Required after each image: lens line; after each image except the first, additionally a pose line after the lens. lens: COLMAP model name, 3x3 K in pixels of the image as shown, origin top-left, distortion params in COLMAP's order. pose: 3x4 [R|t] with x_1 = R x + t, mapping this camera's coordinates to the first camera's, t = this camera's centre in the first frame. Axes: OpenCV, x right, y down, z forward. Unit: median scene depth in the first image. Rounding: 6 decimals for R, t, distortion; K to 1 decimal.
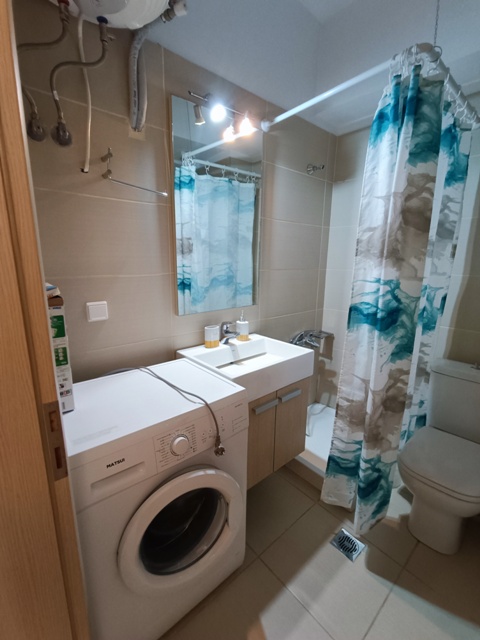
lens RADIAL K [[291.3, 0, 240.9], [0, 291.3, 323.6], [0, 0, 1]] dist [-0.004880, -0.000317]
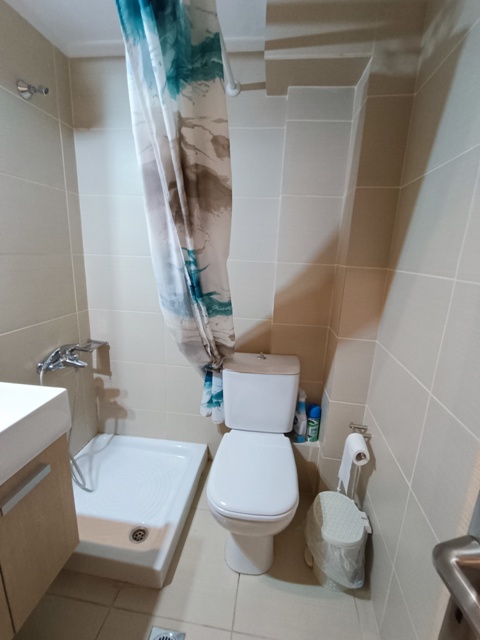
lens RADIAL K [[291.3, 0, 242.9], [0, 291.3, 320.0], [0, 0, 1]] dist [-0.004880, -0.000317]
pose [[0.756382, -0.136018, 0.639833, 0.108169], [0.115496, 0.990545, 0.074039, -0.034018], [-0.643854, 0.017897, 0.764939, 0.201314]]
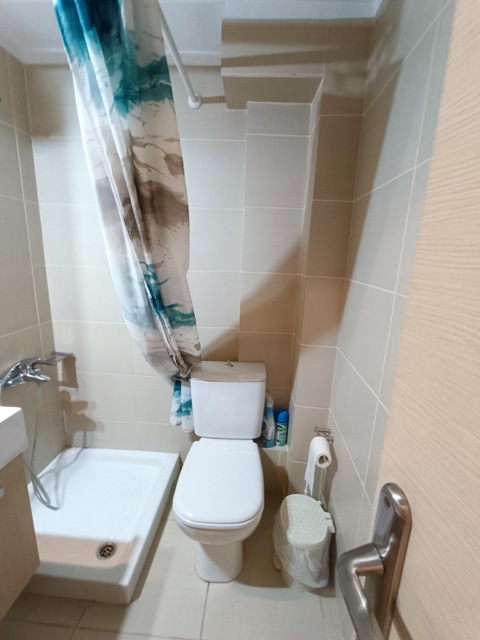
lens RADIAL K [[291.3, 0, 243.8], [0, 291.3, 319.6], [0, 0, 1]] dist [-0.004880, -0.000317]
pose [[0.707253, -0.147834, 0.691331, 0.126566], [0.131989, 0.988310, 0.076311, -0.046025], [-0.694530, 0.037277, 0.718498, 0.174080]]
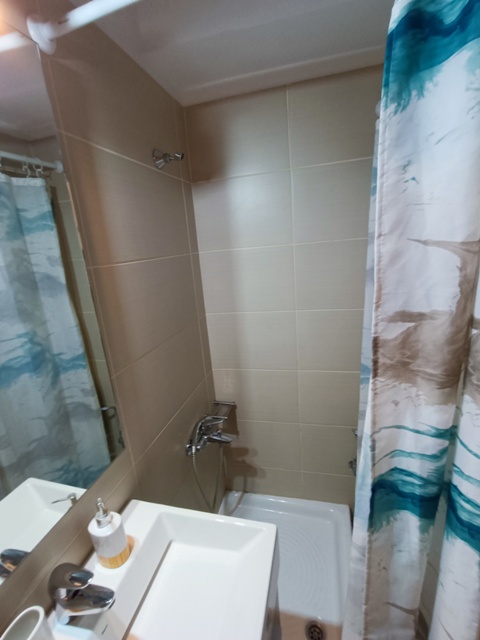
lens RADIAL K [[291.3, 0, 242.3], [0, 291.3, 325.3], [0, 0, 1]] dist [-0.004880, -0.000317]
pose [[0.830595, -0.227674, 0.508209, 0.018787], [0.213166, 0.973086, 0.087547, -0.196623], [-0.514463, 0.035617, 0.856773, 0.378150]]
